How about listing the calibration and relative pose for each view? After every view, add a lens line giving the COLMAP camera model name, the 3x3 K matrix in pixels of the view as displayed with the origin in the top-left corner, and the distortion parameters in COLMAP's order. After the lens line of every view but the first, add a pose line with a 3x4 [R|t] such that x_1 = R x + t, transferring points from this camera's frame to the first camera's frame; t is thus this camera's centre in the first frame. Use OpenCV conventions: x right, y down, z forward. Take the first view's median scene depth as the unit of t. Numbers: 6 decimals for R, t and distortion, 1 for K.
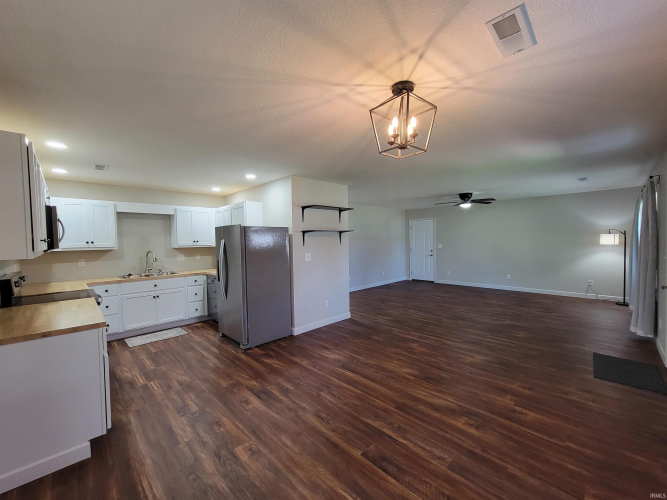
lens RADIAL K [[272.6, 0, 335.8], [0, 272.6, 248.6], [0, 0, 1]] dist [0.002144, -0.001337]
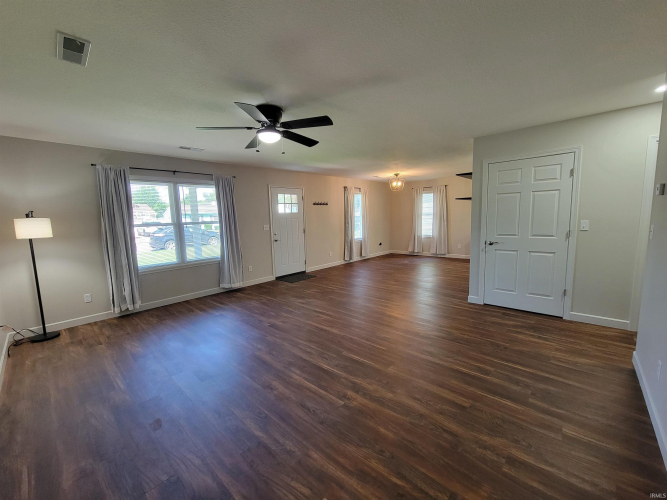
lens RADIAL K [[272.6, 0, 336.8], [0, 272.6, 247.2], [0, 0, 1]] dist [0.002144, -0.001337]
pose [[-0.997196, 0.055422, -0.050276, 0.715693], [0.047370, 0.987670, 0.149209, -0.081916], [0.057926, 0.146409, -0.987527, 2.616023]]
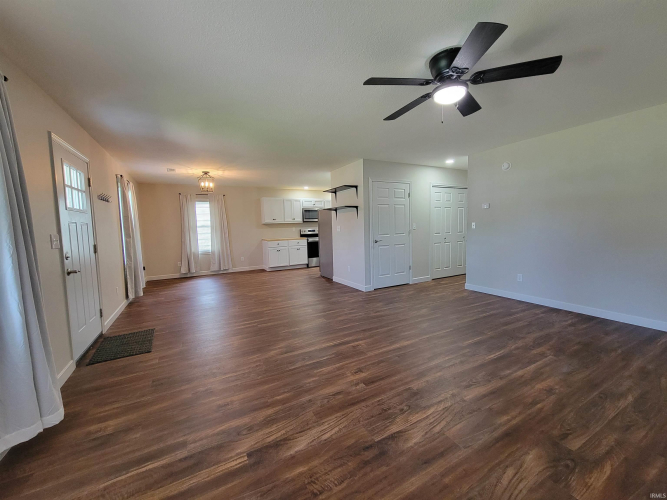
lens RADIAL K [[272.6, 0, 335.4], [0, 272.6, 246.5], [0, 0, 1]] dist [0.002144, -0.001337]
pose [[-0.280416, 0.100160, -0.954638, 1.515043], [0.001976, 0.994599, 0.103772, -0.025591], [0.959876, 0.027213, -0.279100, 1.725642]]
